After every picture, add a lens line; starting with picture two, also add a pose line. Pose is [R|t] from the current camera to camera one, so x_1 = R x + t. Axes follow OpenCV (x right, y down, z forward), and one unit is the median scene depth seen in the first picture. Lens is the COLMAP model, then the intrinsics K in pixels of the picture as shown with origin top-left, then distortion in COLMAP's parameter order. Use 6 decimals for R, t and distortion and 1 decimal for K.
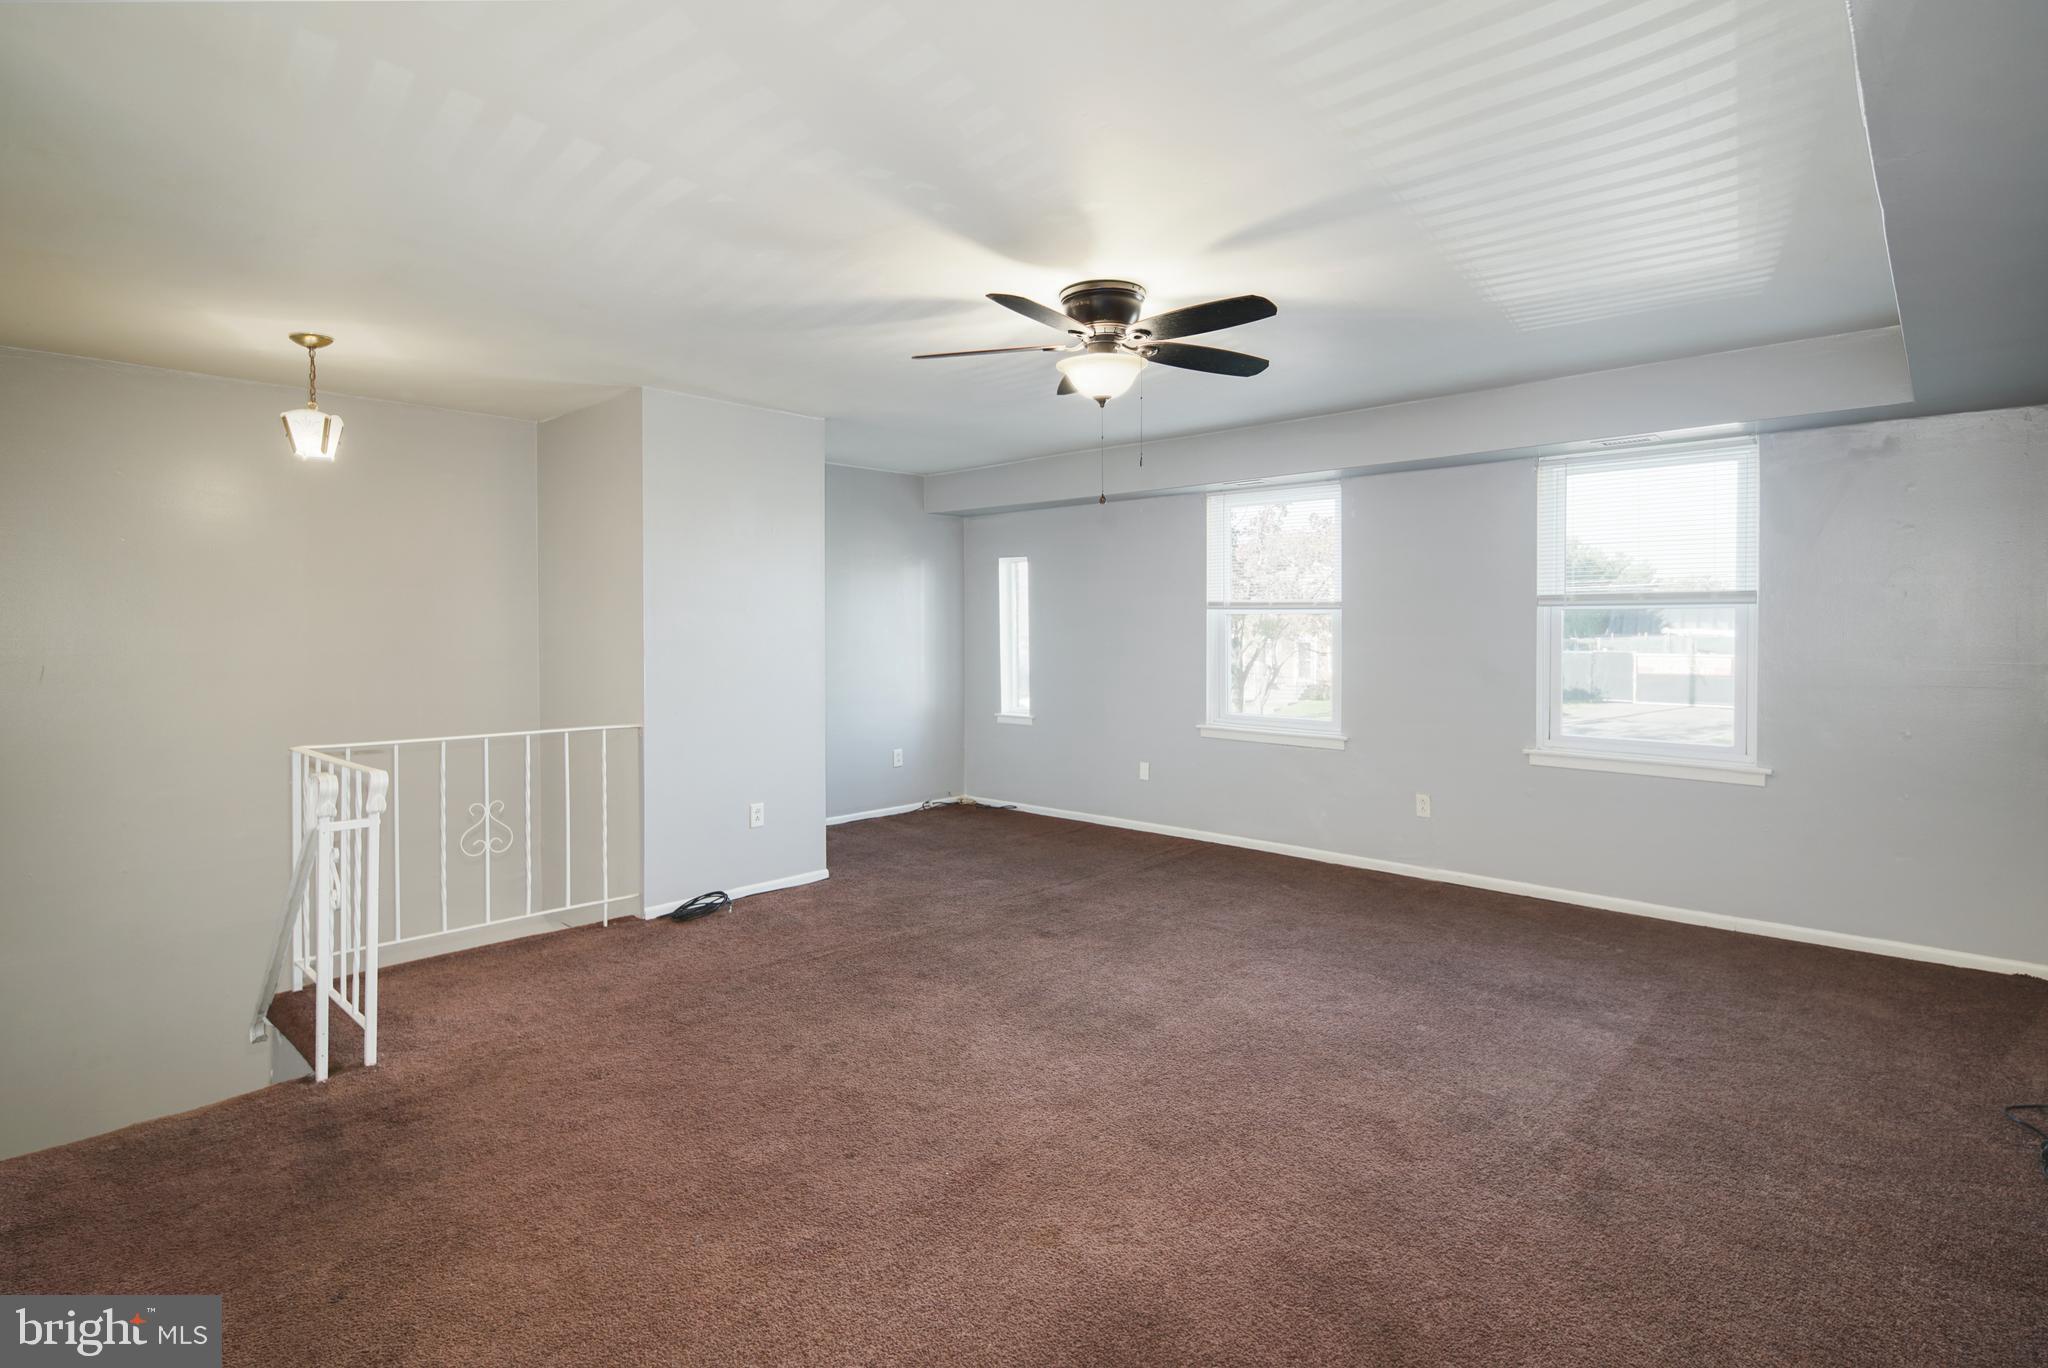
lens RADIAL K [[1000.0, 0, 1022.6], [0, 1000.0, 646.6], [0, 0, 1]] dist [-0.000282, -0.000144]
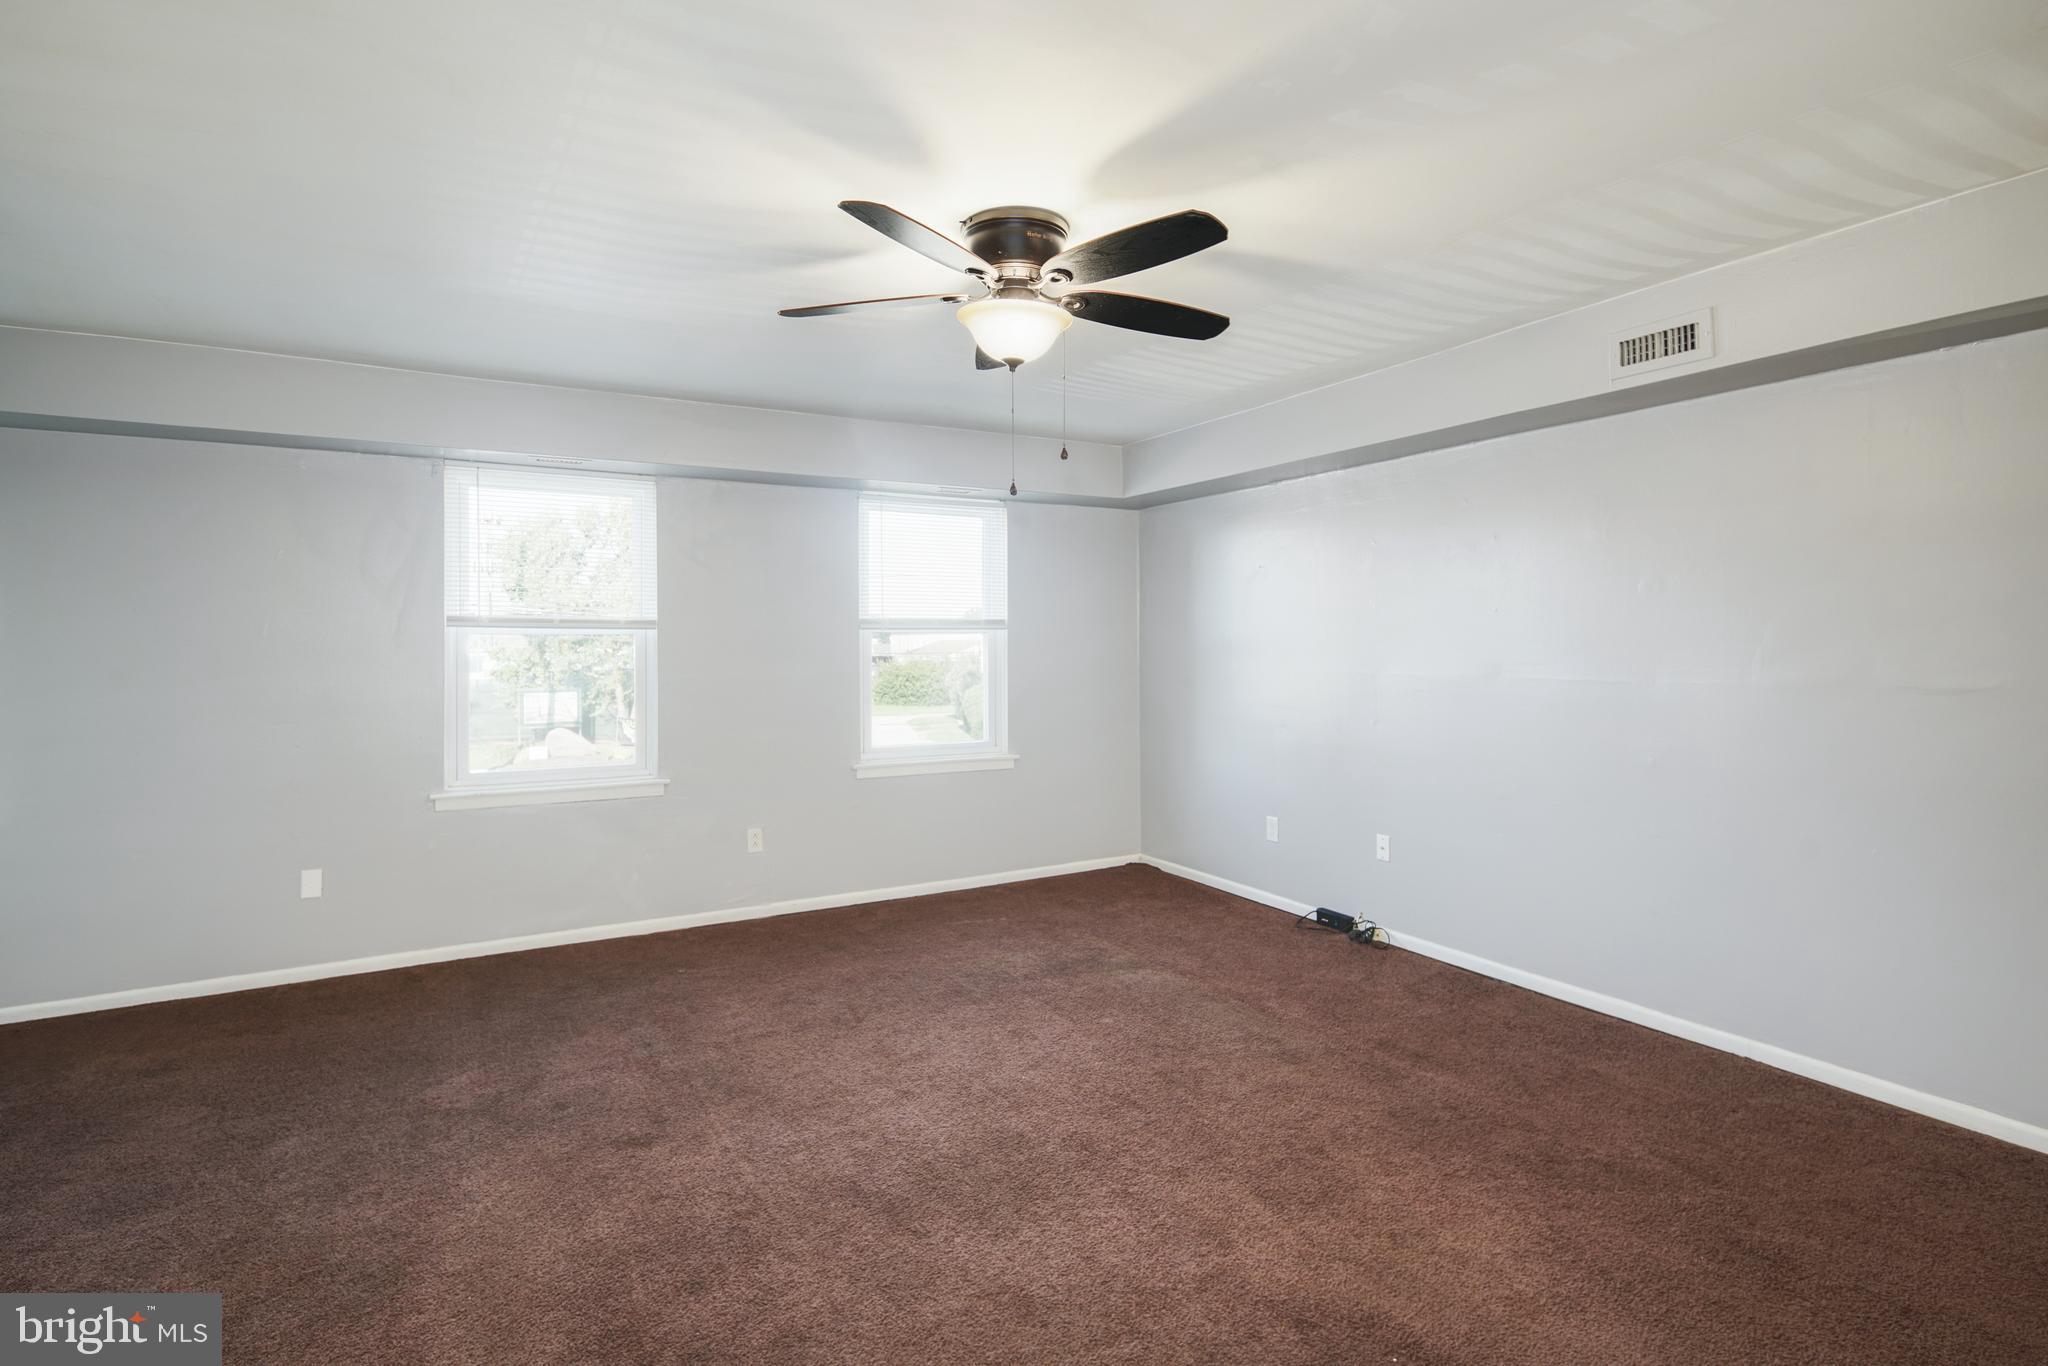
lens RADIAL K [[1000.0, 0, 1022.6], [0, 1000.0, 645.6], [0, 0, 1]] dist [-0.000282, -0.000144]
pose [[0.312763, -0.004174, 0.949822, -0.508046], [0.024501, 0.999693, -0.003675, -0.017073], [-0.949515, 0.024421, 0.312770, 0.575633]]
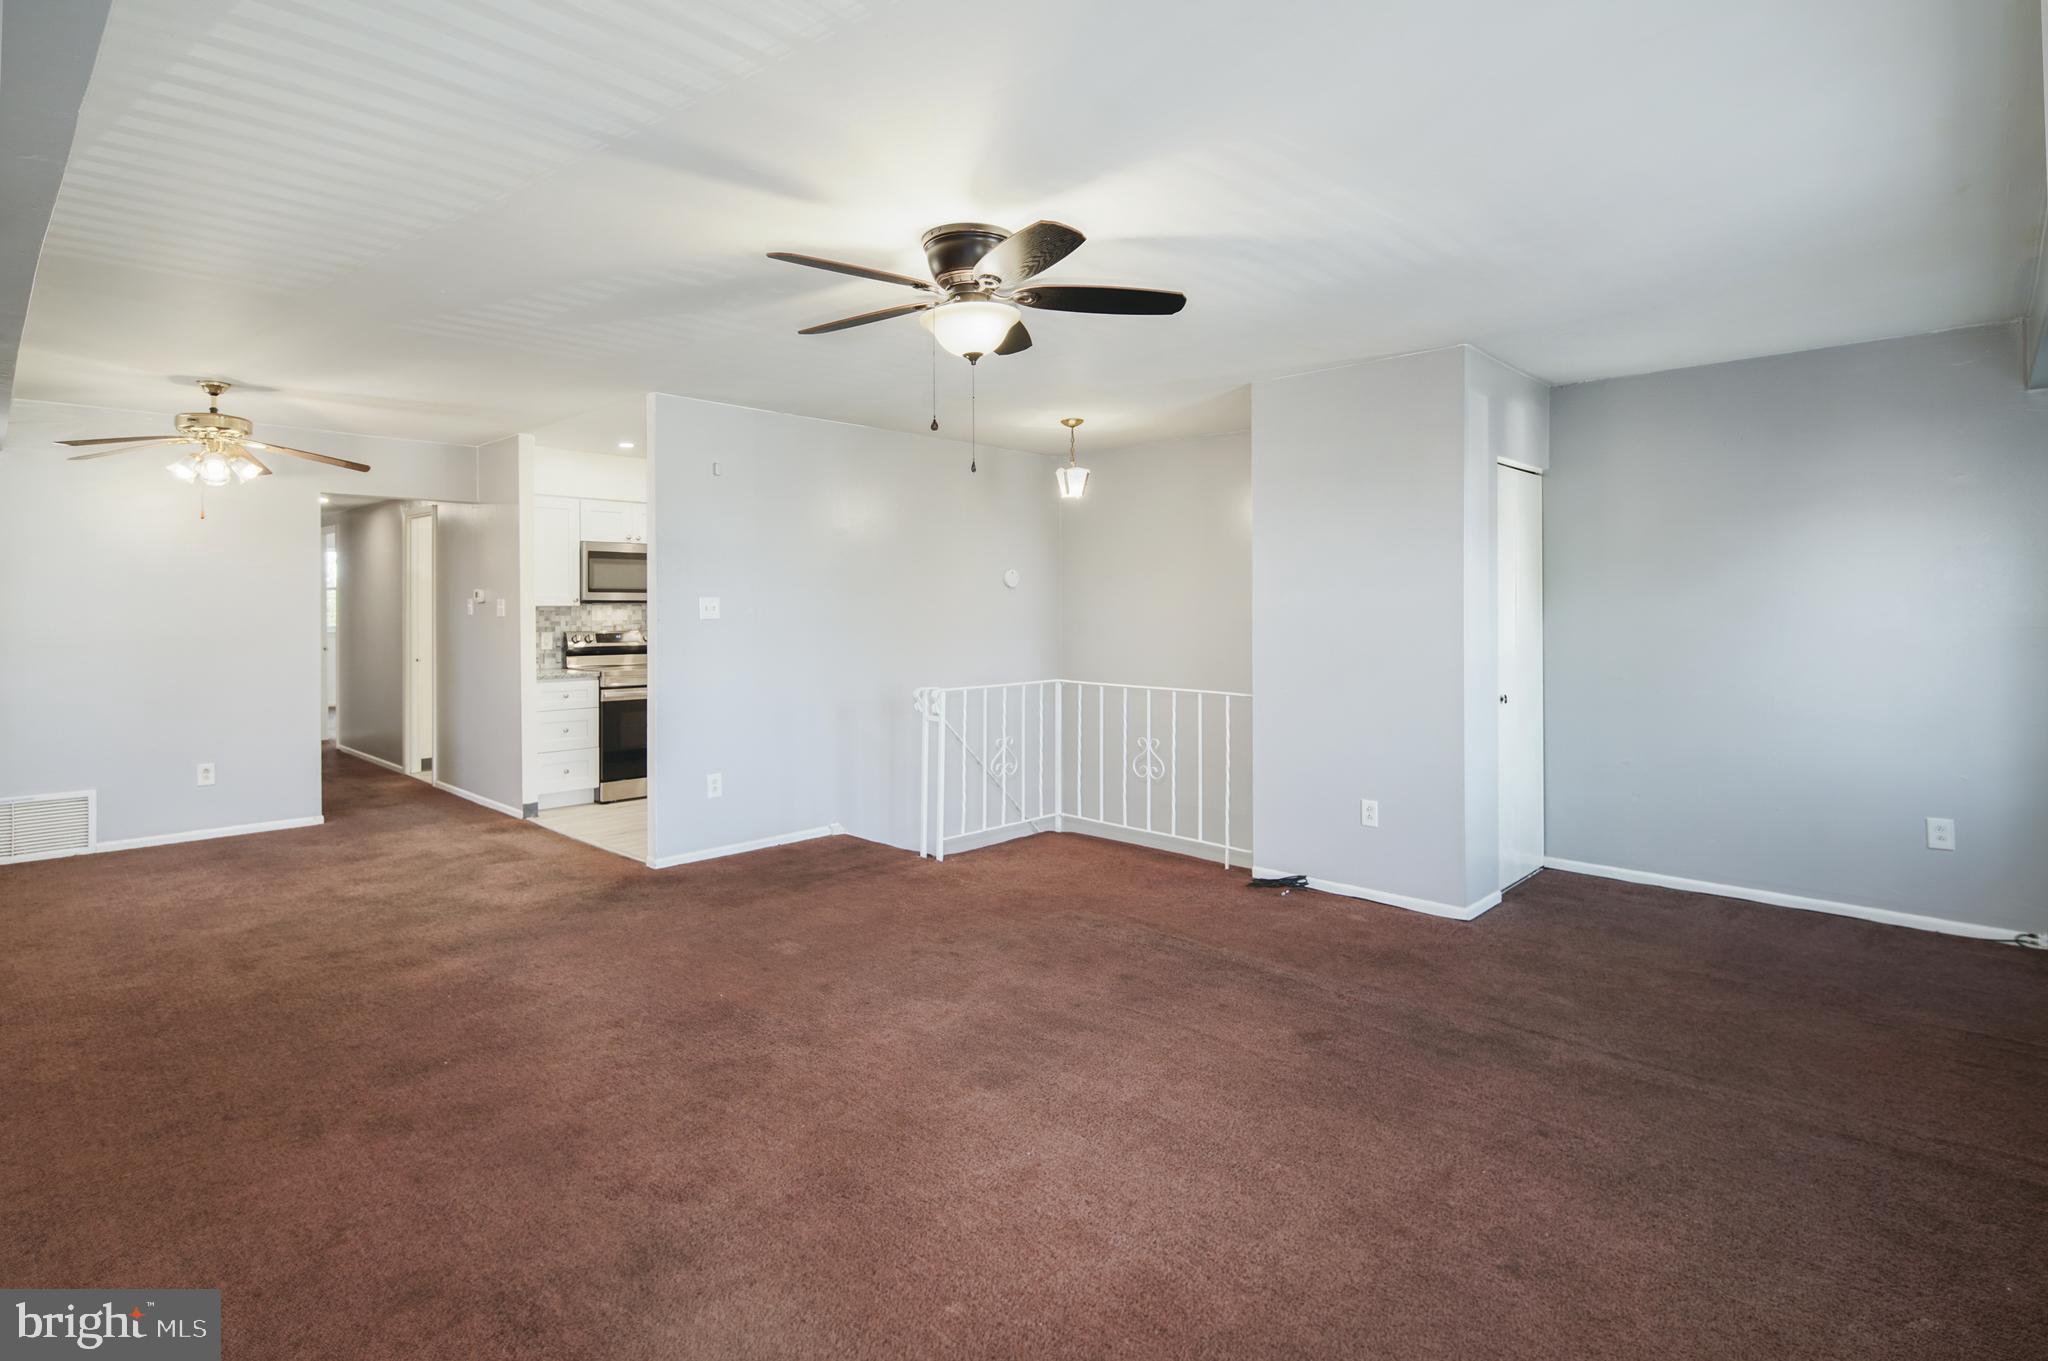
lens RADIAL K [[1015.1, 0, 1012.4], [0, 1015.1, 598.3], [0, 0, 1]] dist [0.003125, 0.000459]
pose [[-0.011032, -0.000969, -0.999939, 0.768835], [-0.014921, 0.999888, -0.000805, -0.023599], [0.999828, 0.014911, -0.011045, 0.802157]]
